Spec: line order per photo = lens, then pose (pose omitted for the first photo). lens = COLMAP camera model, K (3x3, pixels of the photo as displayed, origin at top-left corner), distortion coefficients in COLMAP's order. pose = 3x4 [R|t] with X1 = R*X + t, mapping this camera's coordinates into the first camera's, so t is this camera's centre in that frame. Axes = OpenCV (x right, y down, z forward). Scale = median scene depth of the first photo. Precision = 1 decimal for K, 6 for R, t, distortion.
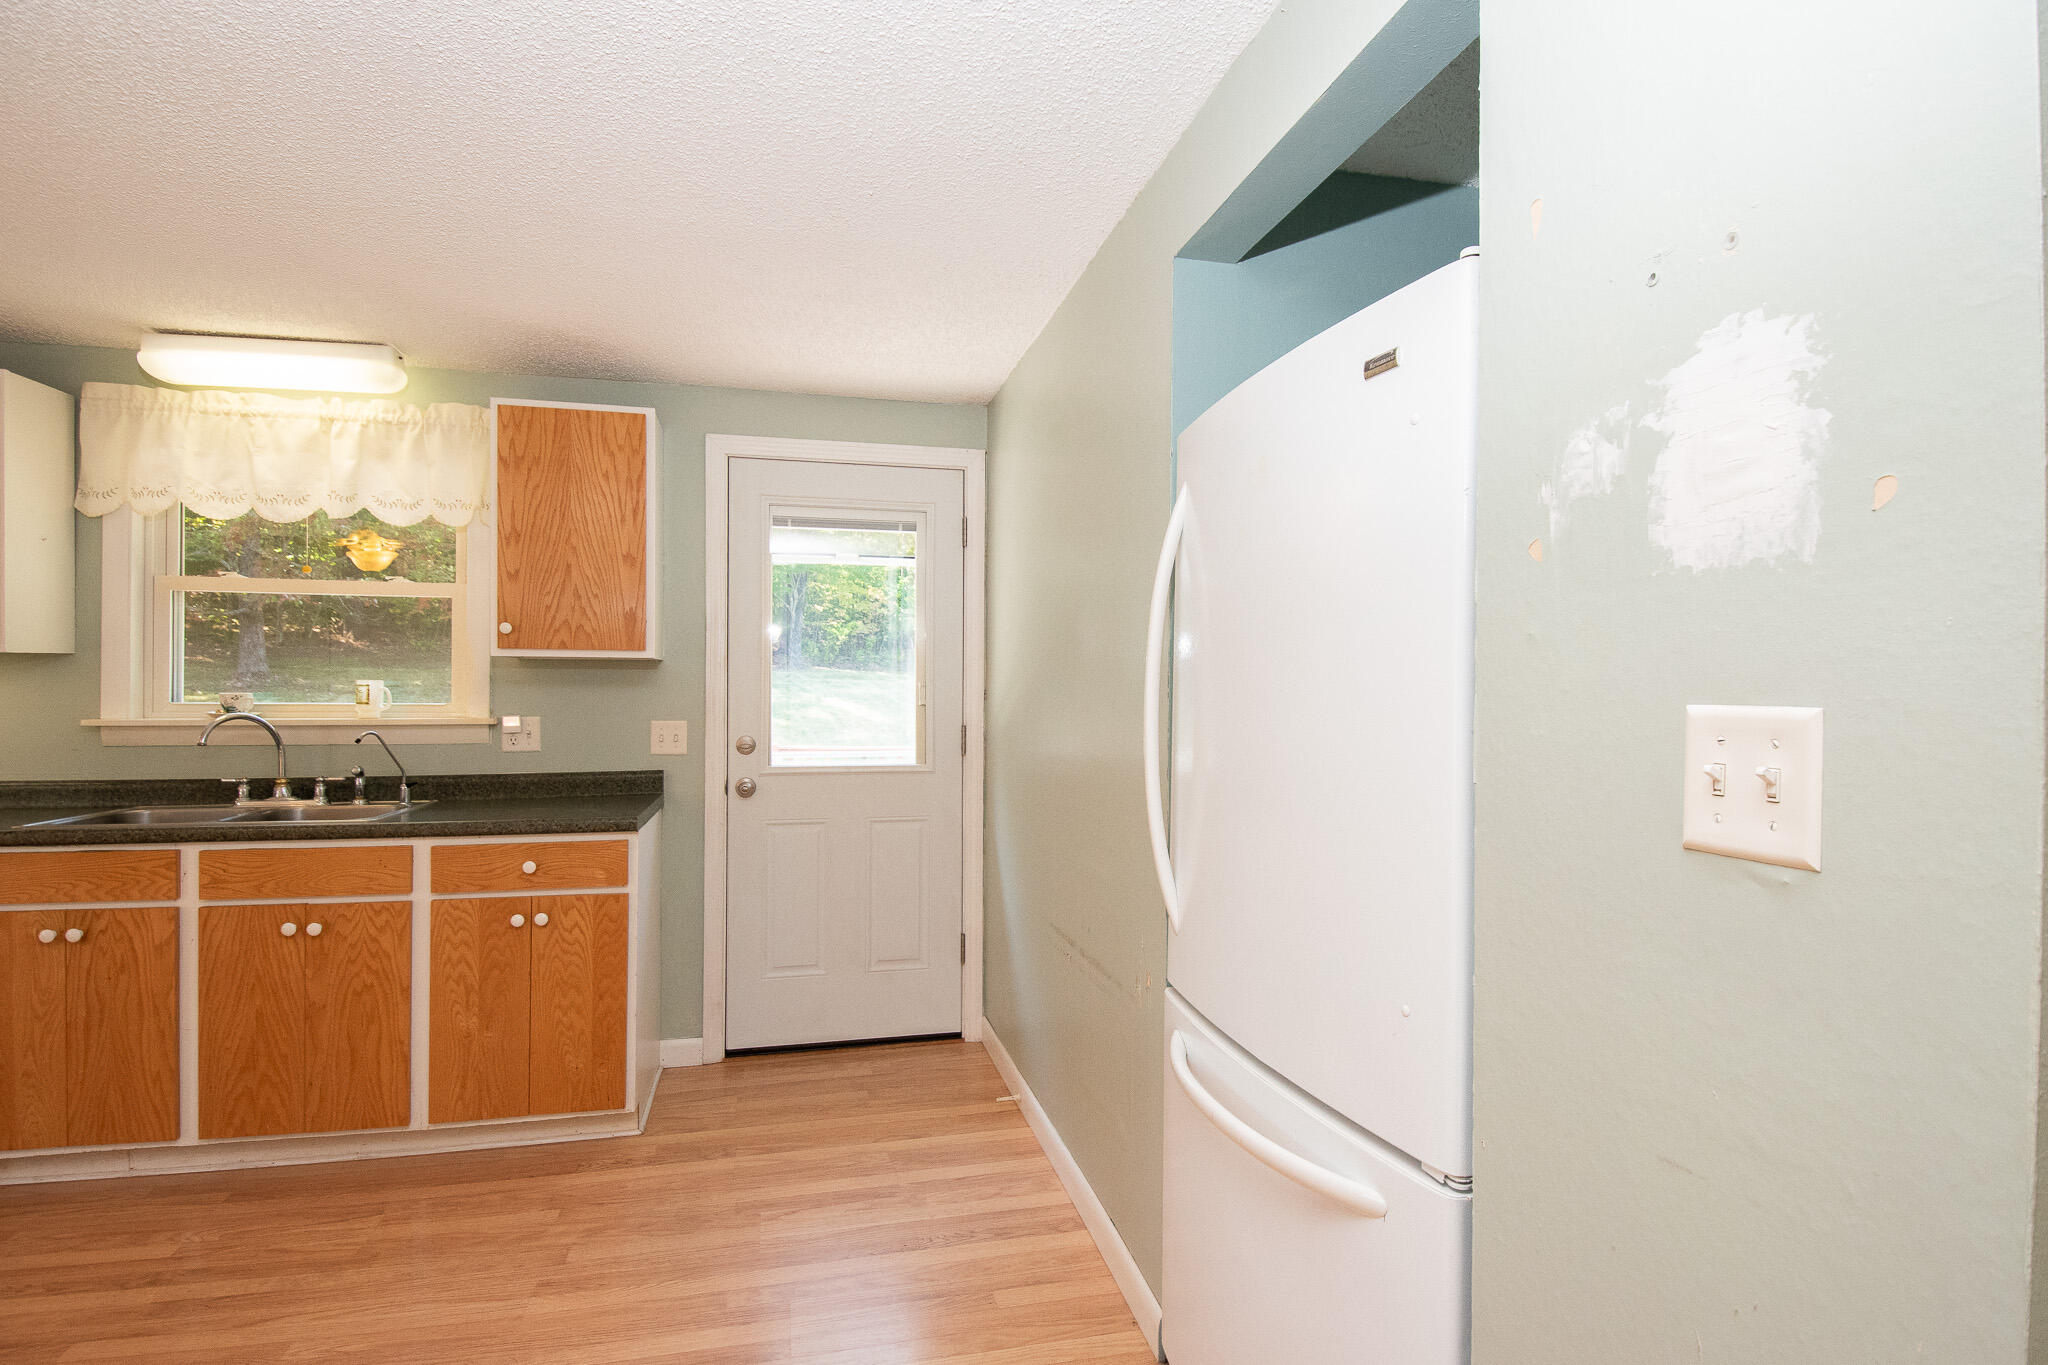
lens RADIAL K [[1050.0, 0, 1043.8], [0, 1050.0, 687.6], [0, 0, 1]] dist [-0.004376, -0.013279]
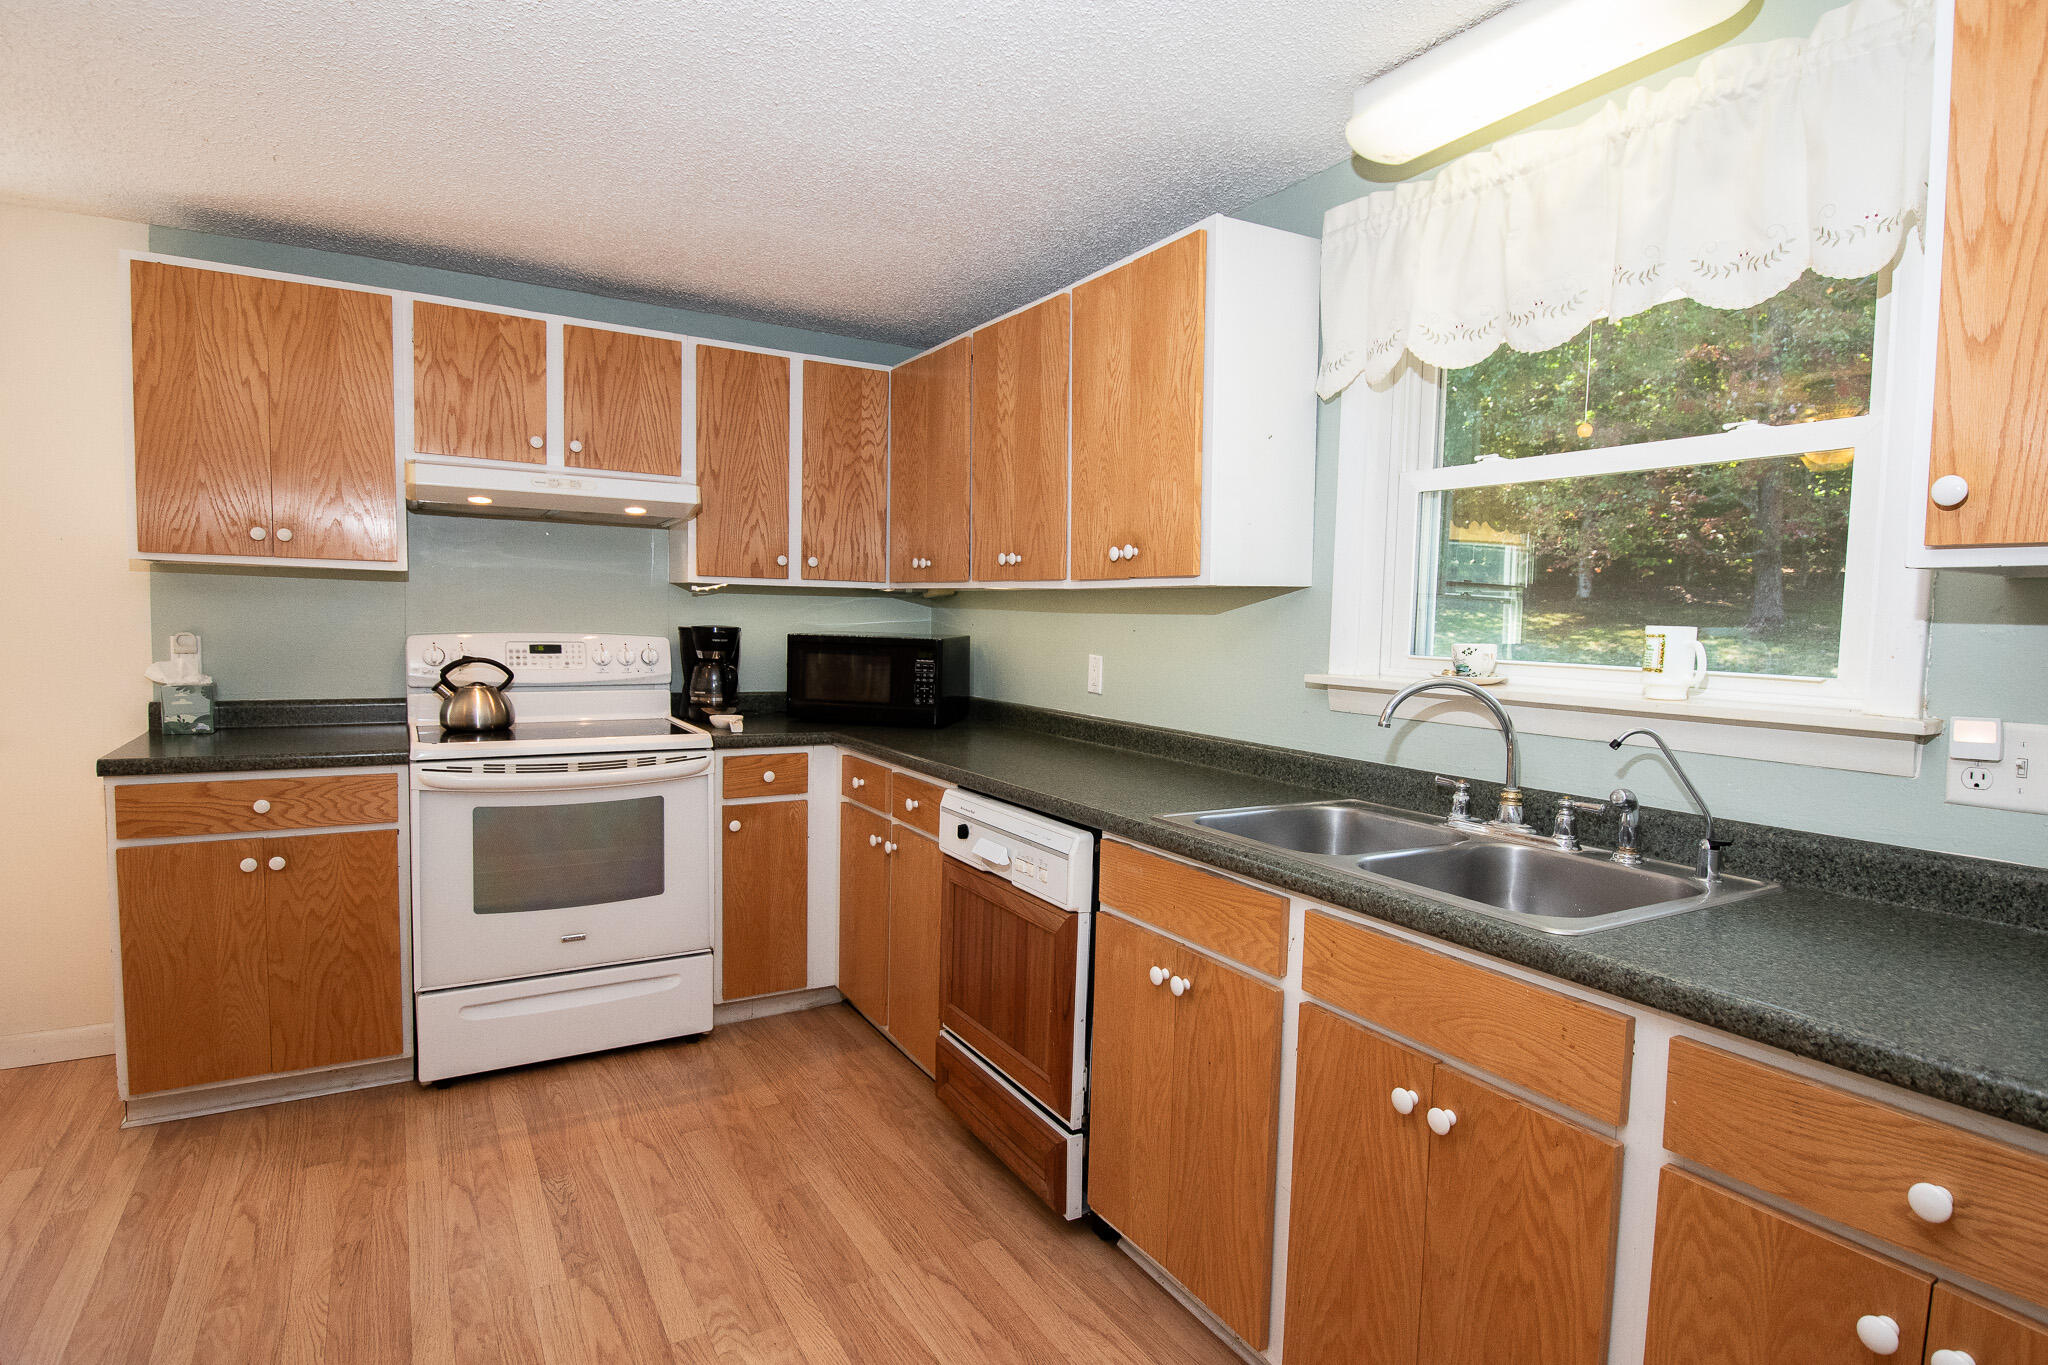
lens RADIAL K [[1050.0, 0, 1037.9], [0, 1050.0, 693.2], [0, 0, 1]] dist [-0.004376, -0.013279]
pose [[0.295141, 0.071915, -0.952744, -0.252711], [-0.016456, 0.997398, 0.070187, -0.005168], [0.955312, -0.005037, 0.295556, 0.579699]]
